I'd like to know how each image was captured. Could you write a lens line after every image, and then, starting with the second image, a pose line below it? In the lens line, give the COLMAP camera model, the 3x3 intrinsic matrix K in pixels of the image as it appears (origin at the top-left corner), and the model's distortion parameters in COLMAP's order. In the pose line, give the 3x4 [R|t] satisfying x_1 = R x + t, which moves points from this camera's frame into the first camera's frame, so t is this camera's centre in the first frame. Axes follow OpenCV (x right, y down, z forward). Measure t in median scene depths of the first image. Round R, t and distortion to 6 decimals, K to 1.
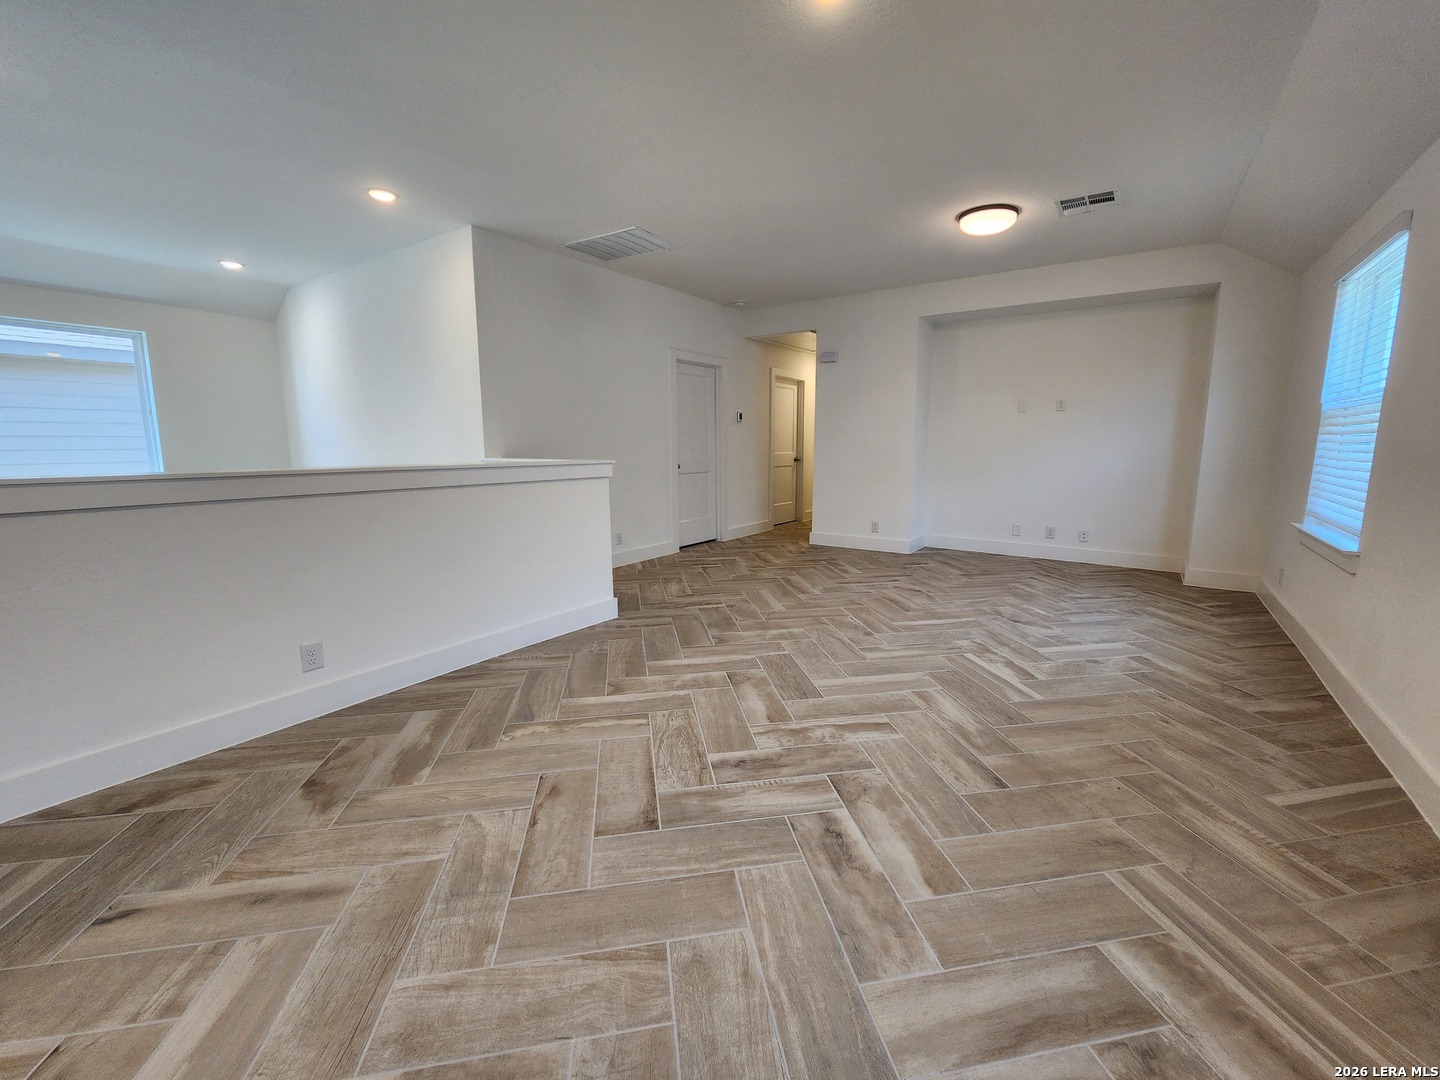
lens RADIAL K [[588.4, 0, 733.2], [0, 588.4, 534.5], [0, 0, 1]] dist [-0.000204, -0.000634]
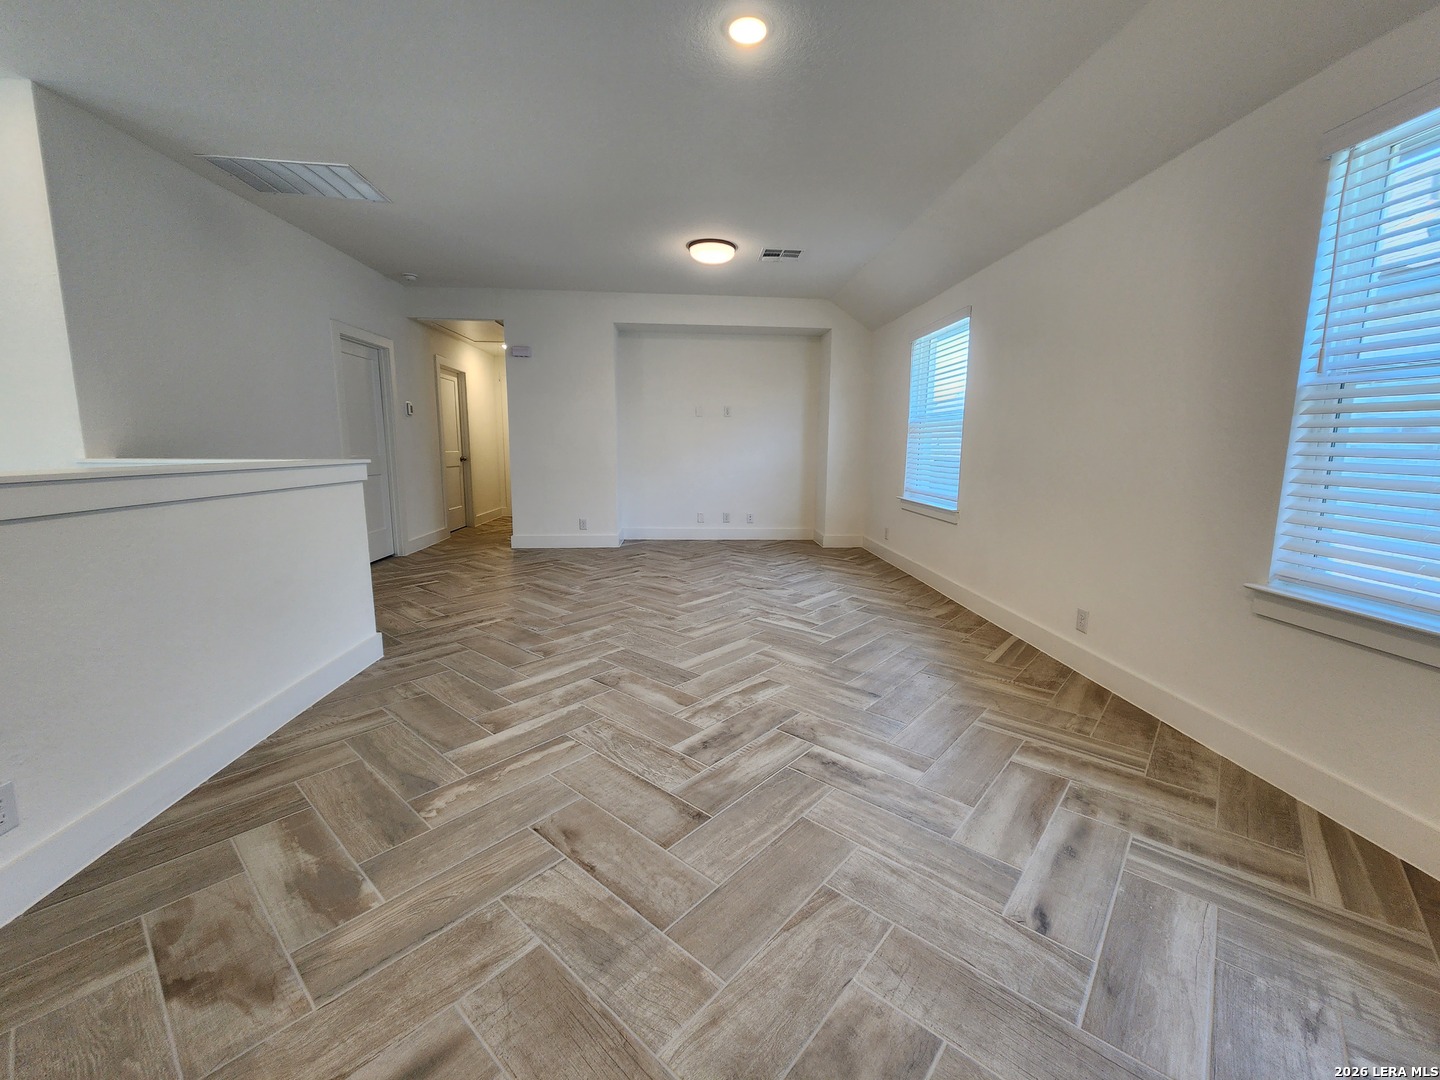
lens RADIAL K [[588.4, 0, 733.2], [0, 588.4, 534.5], [0, 0, 1]] dist [-0.000204, -0.000634]
pose [[0.777113, -0.089287, 0.622996, -0.436242], [0.089077, 0.995524, 0.031565, -0.009843], [-0.623026, 0.030965, 0.781588, 0.104729]]
